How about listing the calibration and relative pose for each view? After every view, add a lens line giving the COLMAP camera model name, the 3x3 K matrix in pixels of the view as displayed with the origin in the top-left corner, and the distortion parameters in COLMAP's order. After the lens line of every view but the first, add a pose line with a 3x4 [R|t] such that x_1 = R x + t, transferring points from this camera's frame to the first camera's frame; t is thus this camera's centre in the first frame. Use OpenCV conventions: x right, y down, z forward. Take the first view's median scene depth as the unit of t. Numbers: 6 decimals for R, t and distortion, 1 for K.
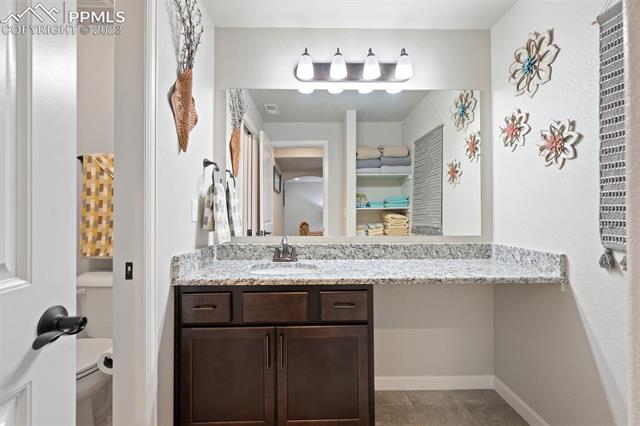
lens RADIAL K [[294.7, 0, 319.7], [0, 294.7, 211.3], [0, 0, 1]] dist [-0.002808, 0.000783]
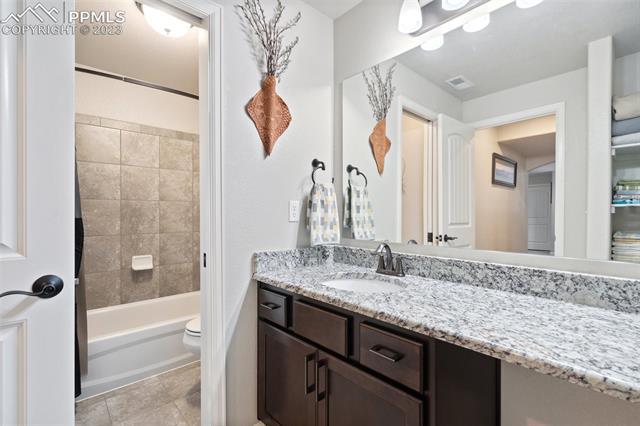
lens RADIAL K [[294.7, 0, 320.0], [0, 294.7, 215.2], [0, 0, 1]] dist [-0.002808, 0.000783]
pose [[0.647453, 0.005586, -0.762085, 0.357027], [0.003596, 0.999940, 0.010384, 0.001936], [0.762097, -0.009464, 0.647394, 0.339534]]
